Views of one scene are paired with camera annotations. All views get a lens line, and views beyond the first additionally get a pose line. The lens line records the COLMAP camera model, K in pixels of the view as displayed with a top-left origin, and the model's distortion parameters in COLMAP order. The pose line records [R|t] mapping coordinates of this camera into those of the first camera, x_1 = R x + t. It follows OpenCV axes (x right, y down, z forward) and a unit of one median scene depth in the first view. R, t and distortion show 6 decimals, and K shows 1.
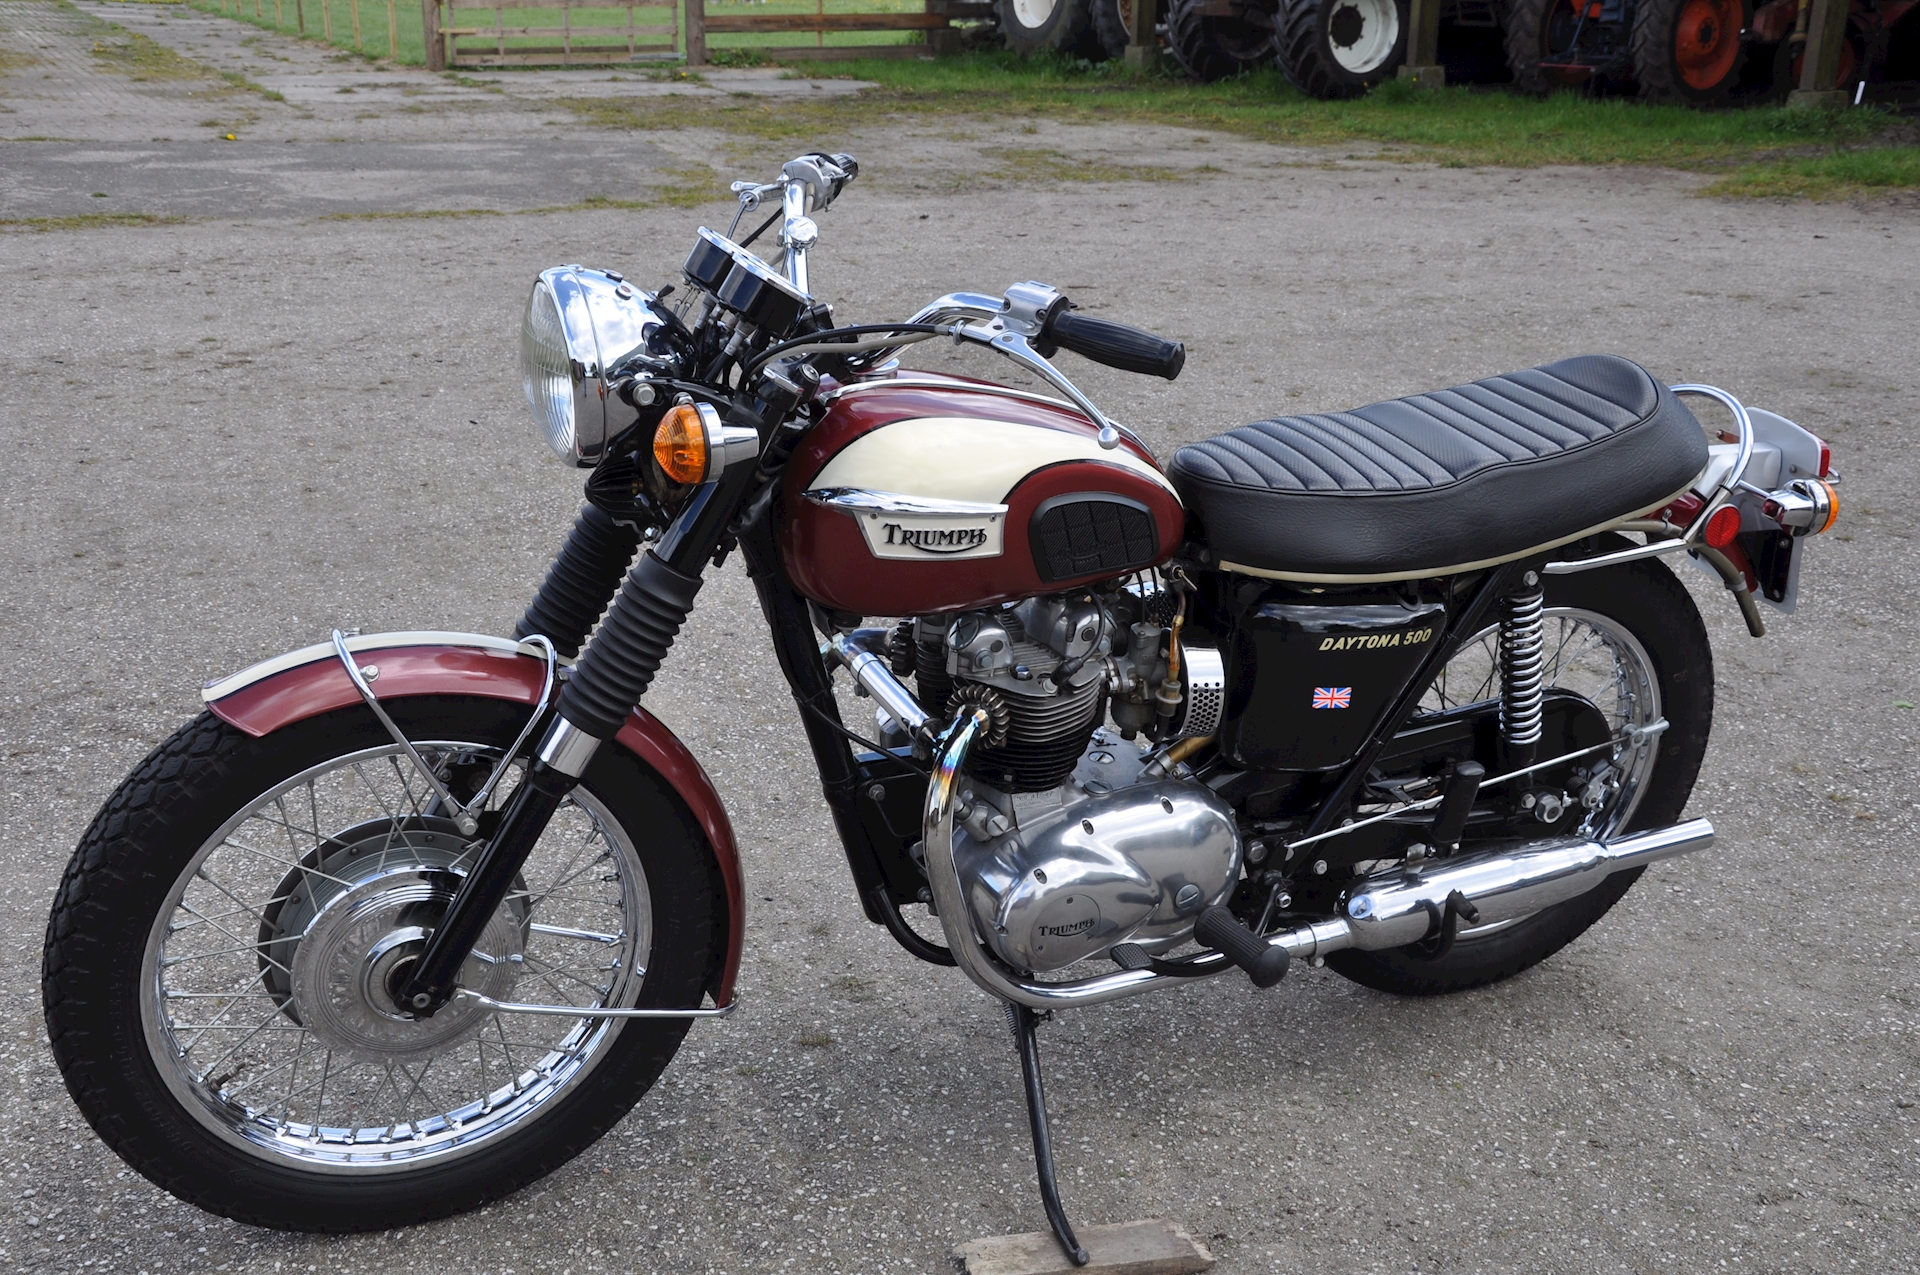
lens RADIAL K [[2144.4, 0, 960.0], [0, 2144.4, 637.5], [0, 0, 1]] dist [0.022180, 0.051510]
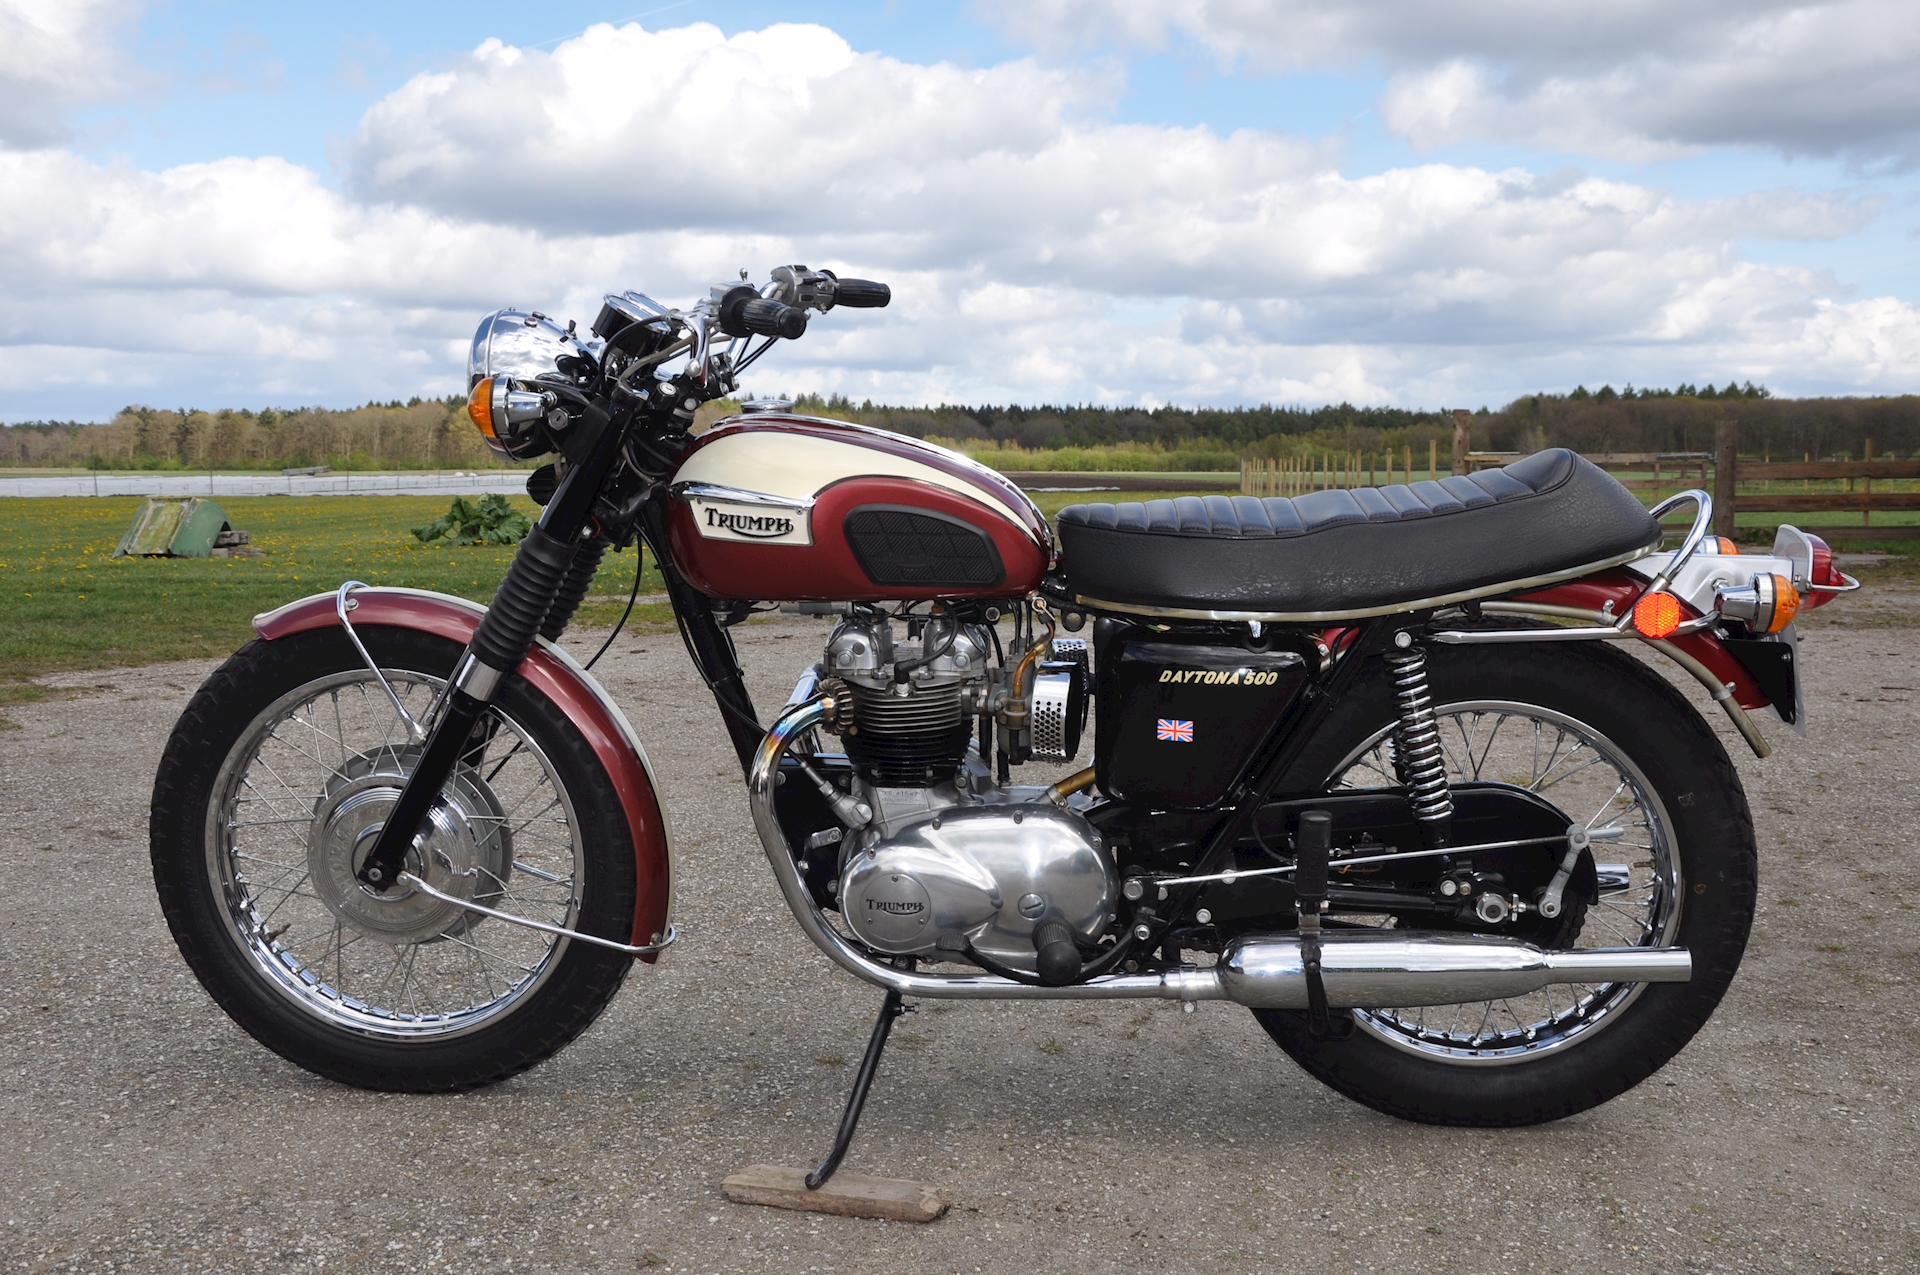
lens RADIAL K [[2144.4, 0, 960.0], [0, 2144.4, 637.5], [0, 0, 1]] dist [0.022180, 0.051510]
pose [[0.867972, 0.024678, -0.495999, 0.619481], [-0.141108, 0.969854, -0.198677, 0.213933], [0.476144, 0.242435, 0.845288, 0.042631]]
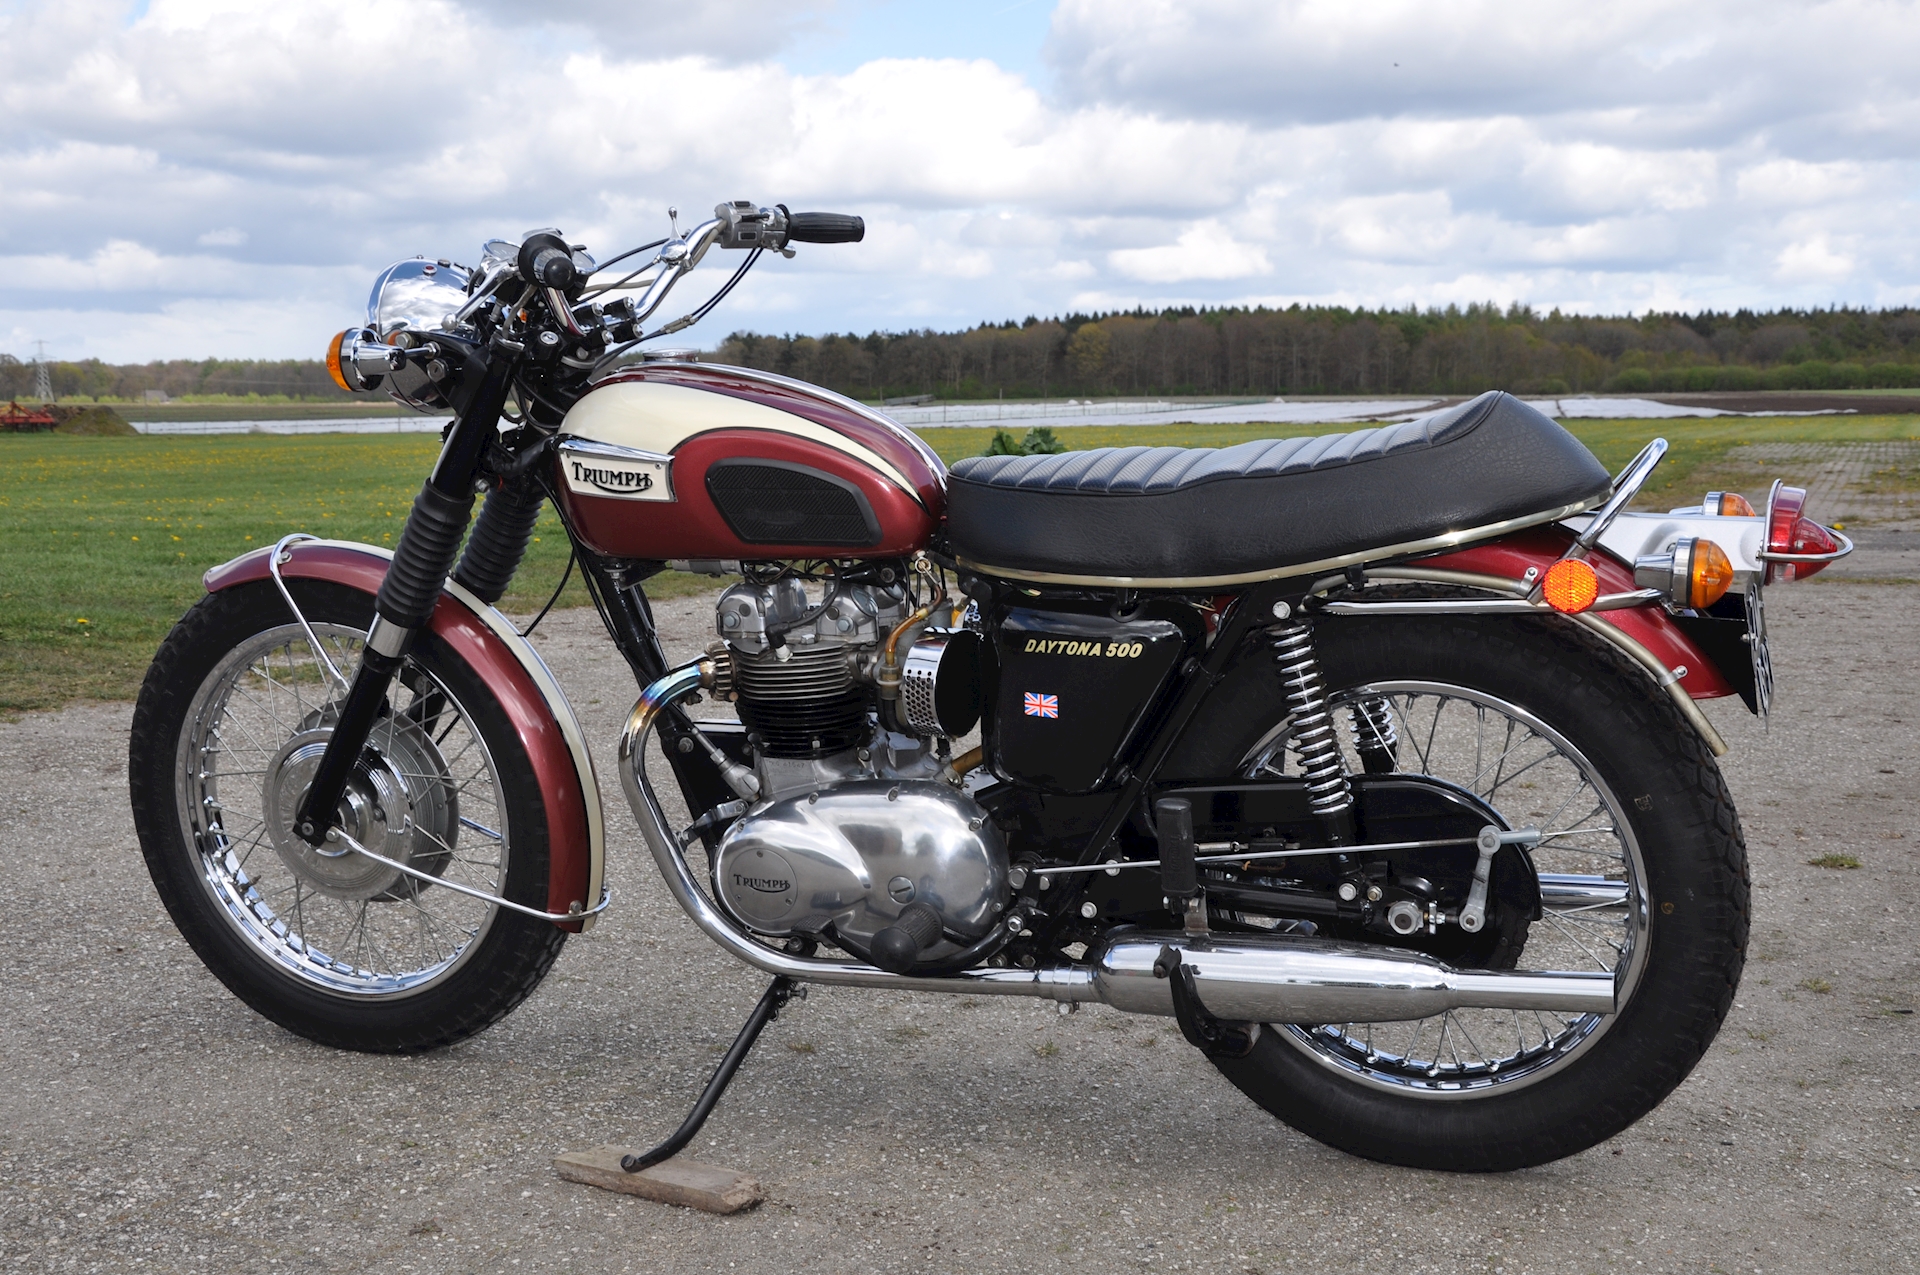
lens RADIAL K [[2483.0, 0, 960.0], [0, 2483.0, 637.5], [0, 0, 1]] dist [0.066183, 0.409178]
pose [[0.693431, 0.049502, -0.718821, 0.975758], [-0.204454, 0.970149, -0.130422, 0.155871], [0.690907, 0.237404, 0.682852, 0.204284]]
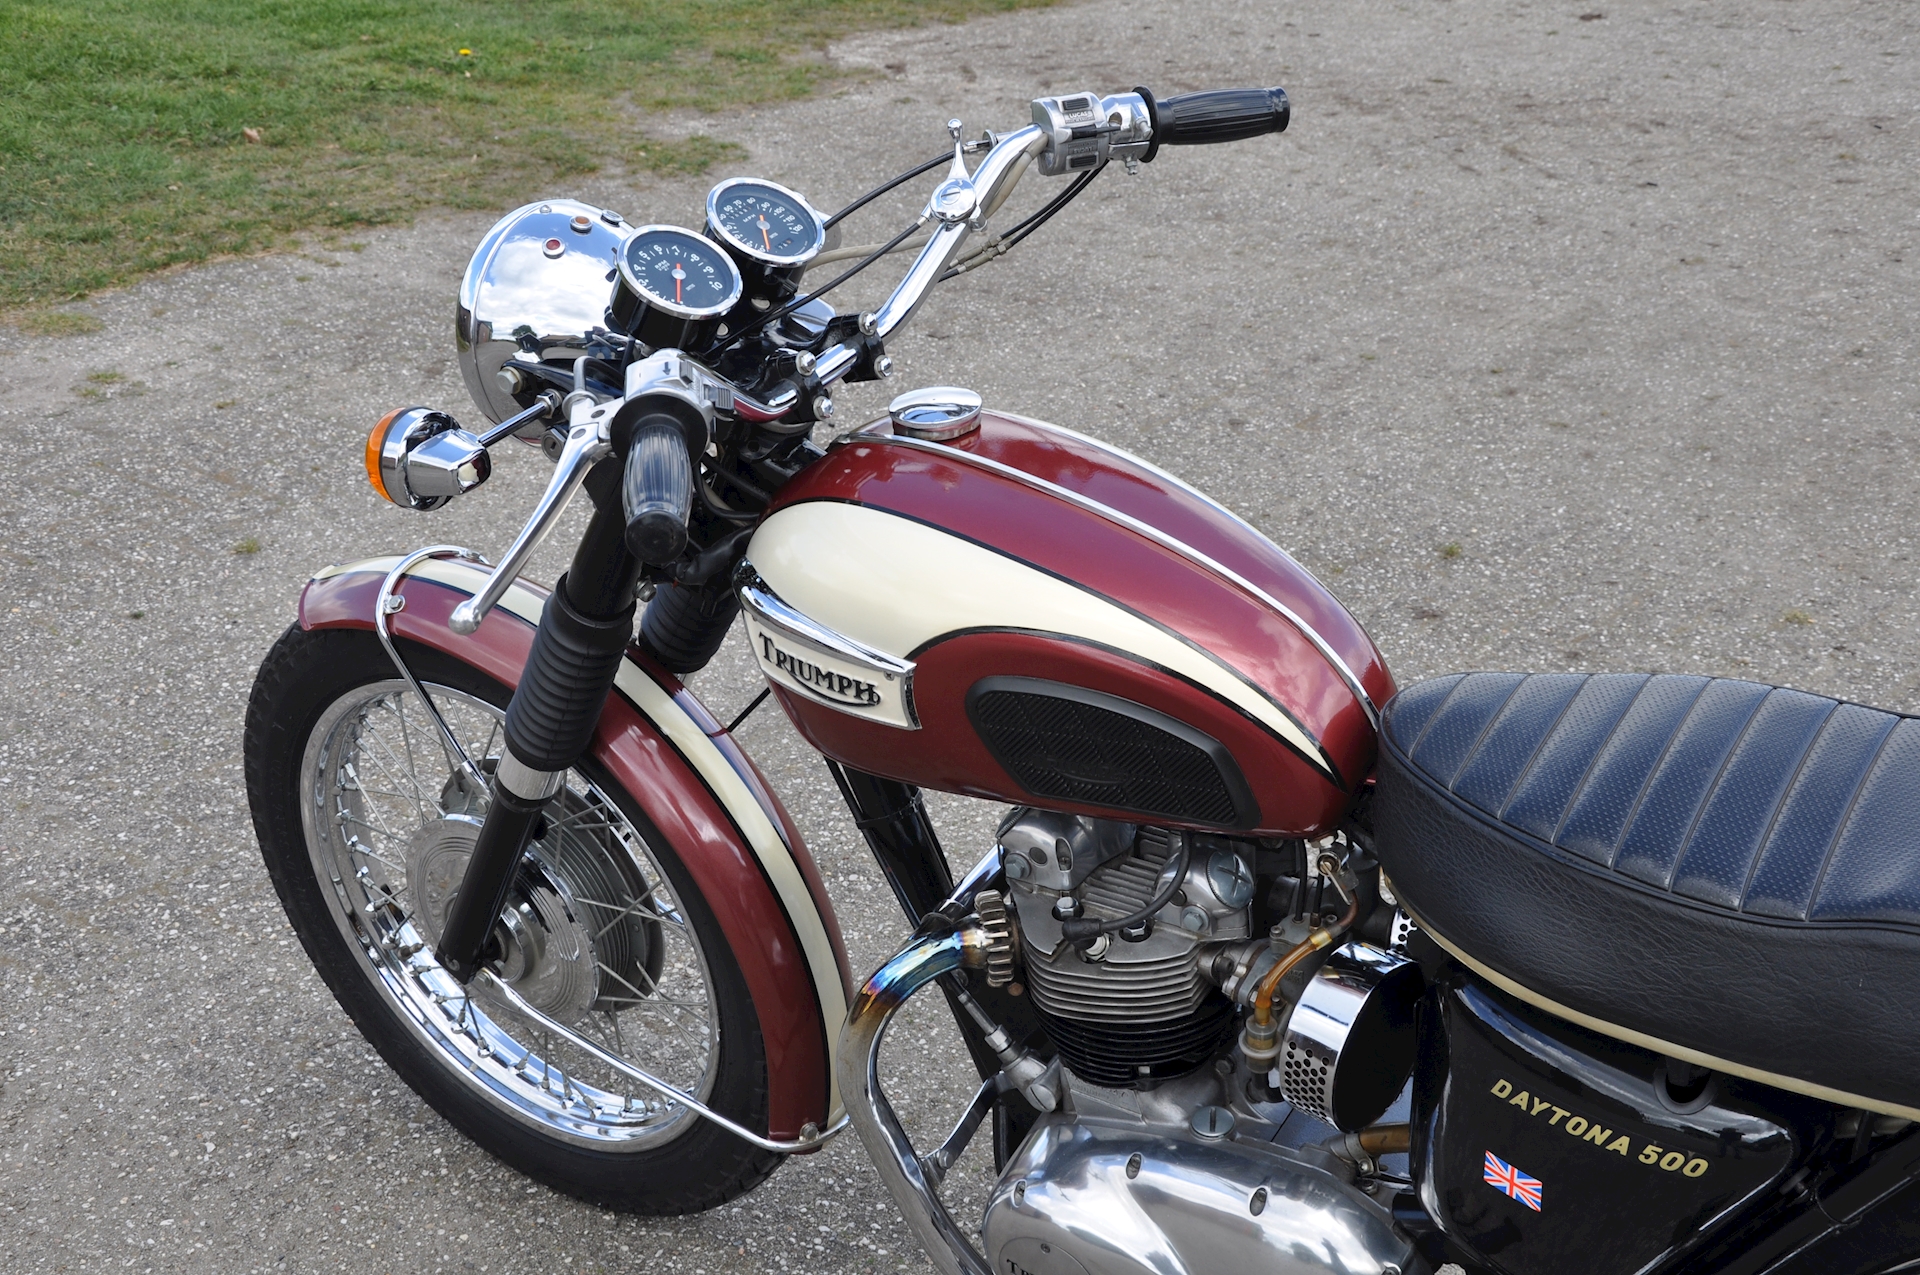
lens RADIAL K [[2432.0, 0, 960.0], [0, 2432.0, 637.5], [0, 0, 1]] dist [0.031827, 0.414671]
pose [[0.534404, 0.325869, -0.779886, 0.563194], [-0.237946, 0.943376, 0.231134, -0.225636], [0.811045, 0.062052, 0.581683, 0.510637]]
